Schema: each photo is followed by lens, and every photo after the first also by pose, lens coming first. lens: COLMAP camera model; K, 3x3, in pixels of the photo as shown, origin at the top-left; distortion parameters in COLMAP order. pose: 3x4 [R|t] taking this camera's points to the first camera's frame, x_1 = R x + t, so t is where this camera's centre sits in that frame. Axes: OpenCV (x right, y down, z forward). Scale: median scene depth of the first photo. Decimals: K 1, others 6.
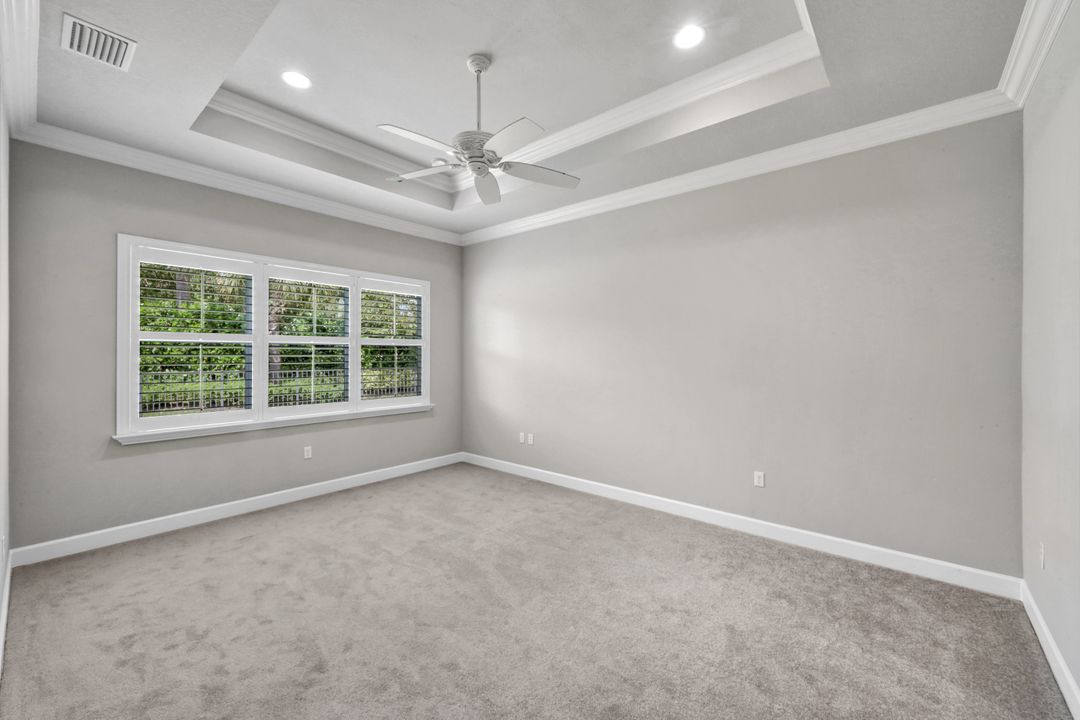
lens RADIAL K [[434.5, 0, 542.7], [0, 434.5, 359.0], [0, 0, 1]] dist [0.002705, 0.000400]
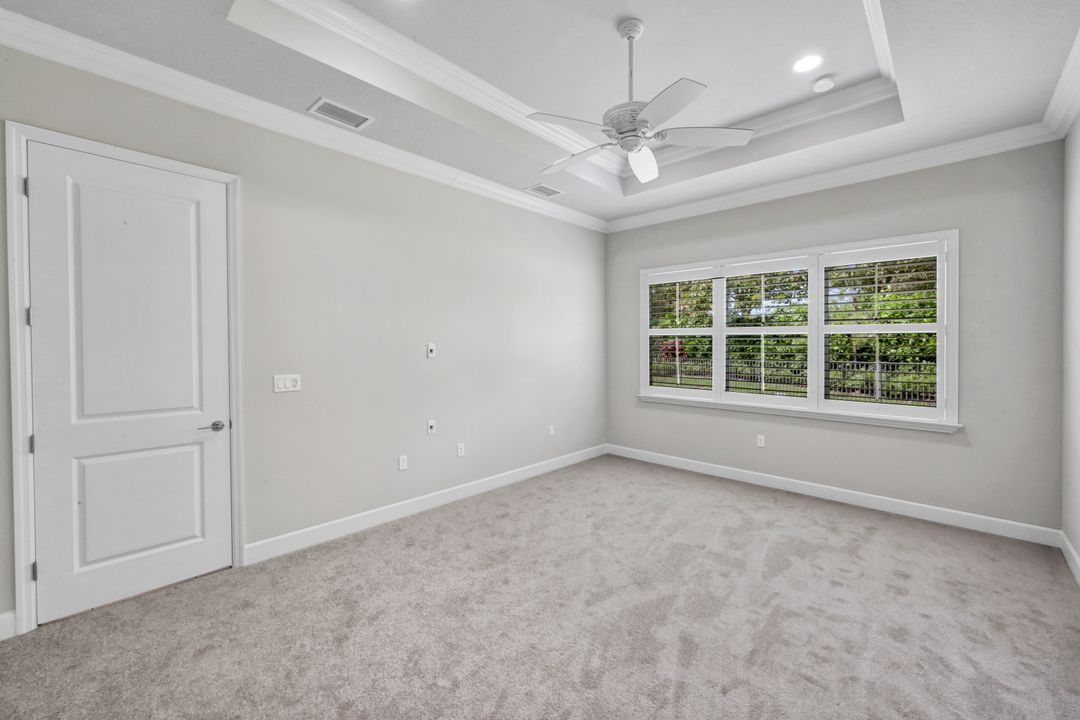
lens RADIAL K [[434.5, 0, 545.2], [0, 434.5, 355.1], [0, 0, 1]] dist [0.002705, 0.000400]
pose [[-0.046495, 0.023892, -0.998633, 0.533880], [-0.013526, 0.999607, 0.024545, -0.004616], [0.998827, 0.014648, -0.046154, 0.578824]]
